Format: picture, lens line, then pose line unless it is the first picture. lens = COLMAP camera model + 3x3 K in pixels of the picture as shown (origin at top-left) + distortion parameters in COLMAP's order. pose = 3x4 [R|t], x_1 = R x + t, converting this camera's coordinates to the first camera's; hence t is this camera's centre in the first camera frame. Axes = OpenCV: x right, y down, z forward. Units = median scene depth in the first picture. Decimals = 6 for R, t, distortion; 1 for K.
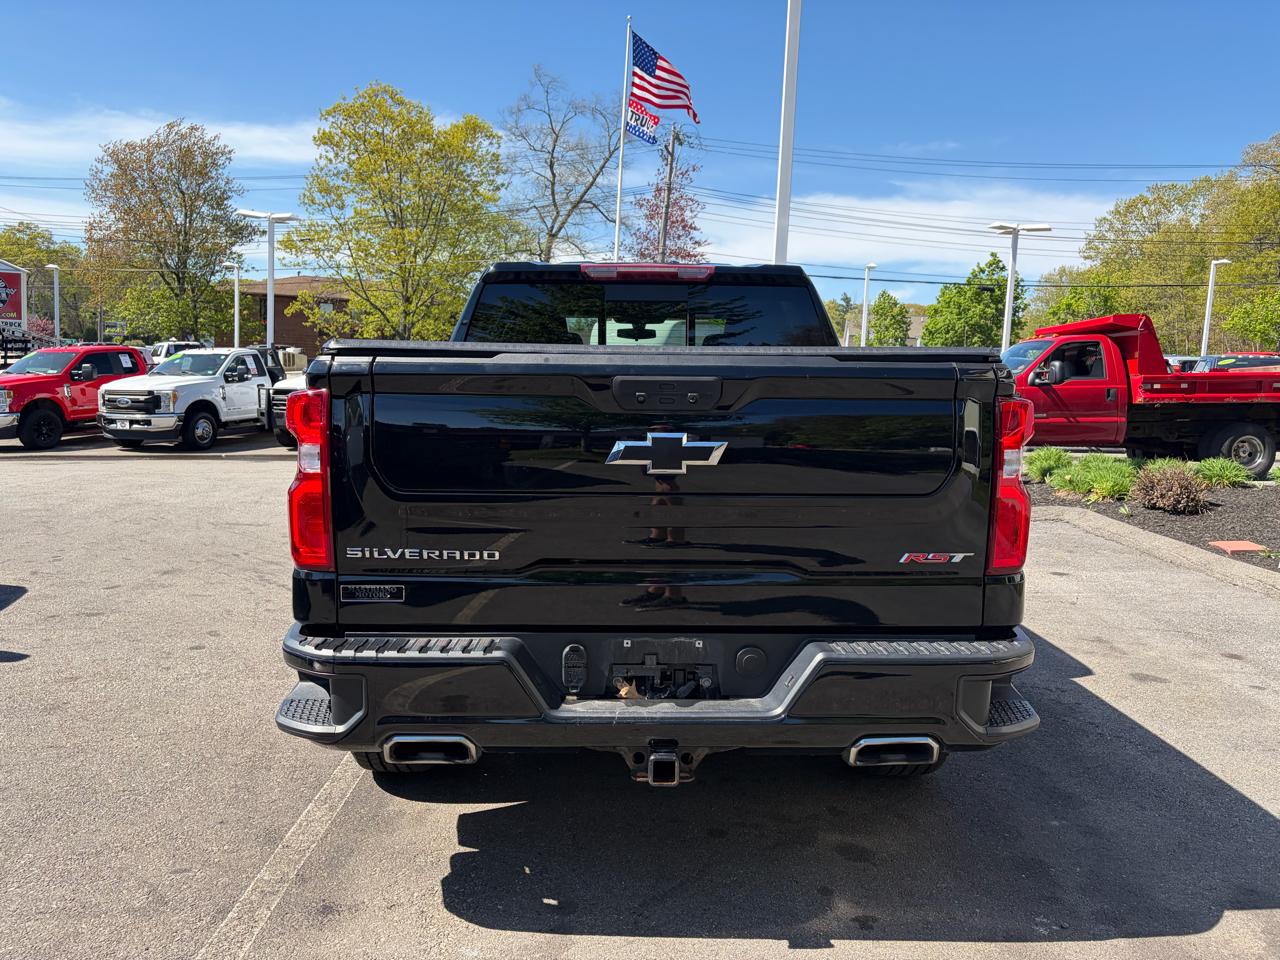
lens RADIAL K [[968.3, 0, 648.8], [0, 968.3, 474.0], [0, 0, 1]] dist [0.042025, -0.043084]
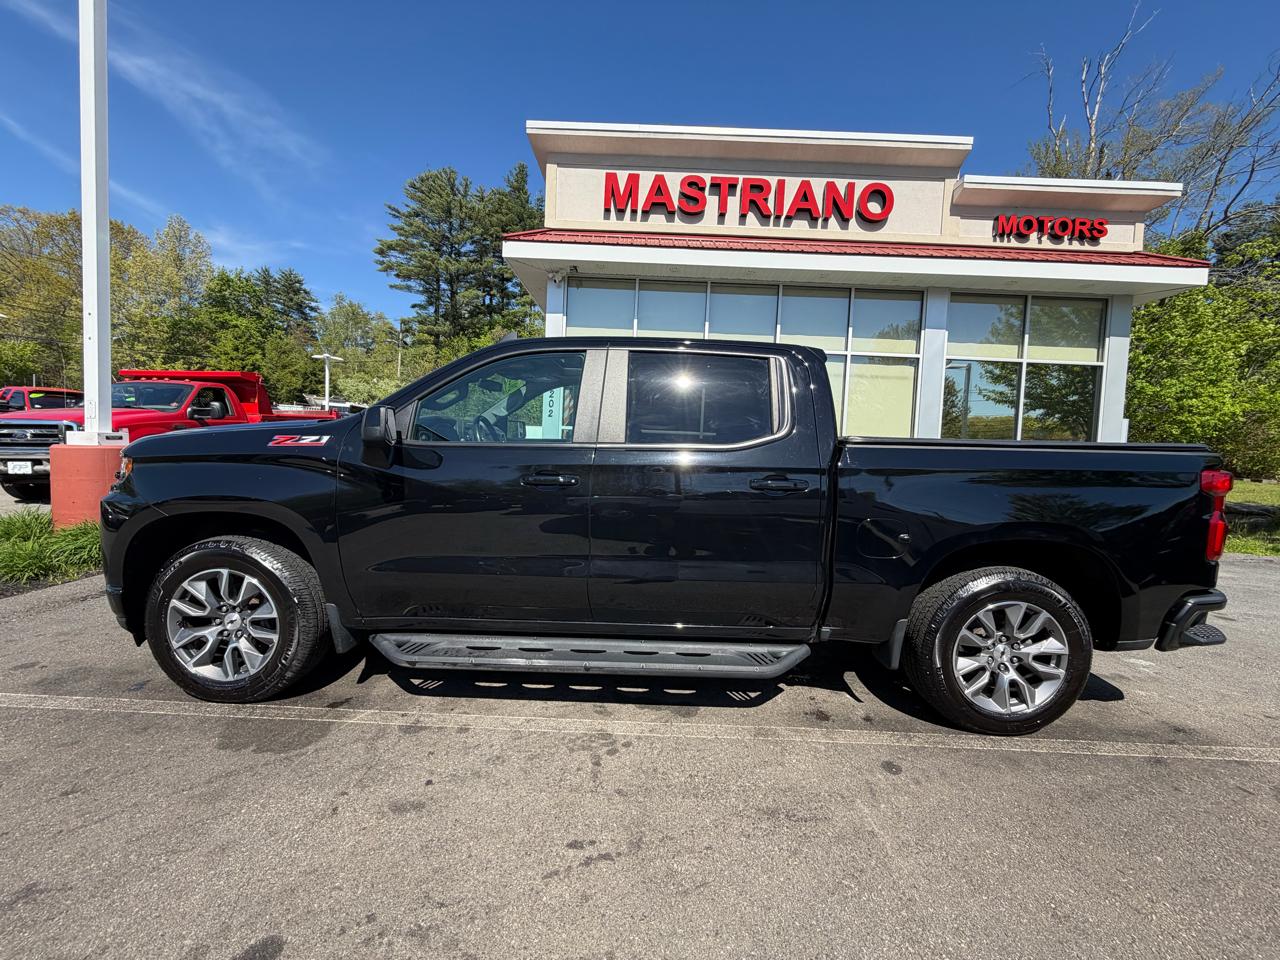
lens RADIAL K [[512.1, 0, 636.7], [0, 512.1, 476.5], [0, 0, 1]] dist [-0.001563, 0.000408]
pose [[0.033104, -0.088017, 0.995569, -0.166937], [0.054797, 0.994776, 0.086125, -0.026612], [-0.997949, 0.051703, 0.037755, 0.250728]]
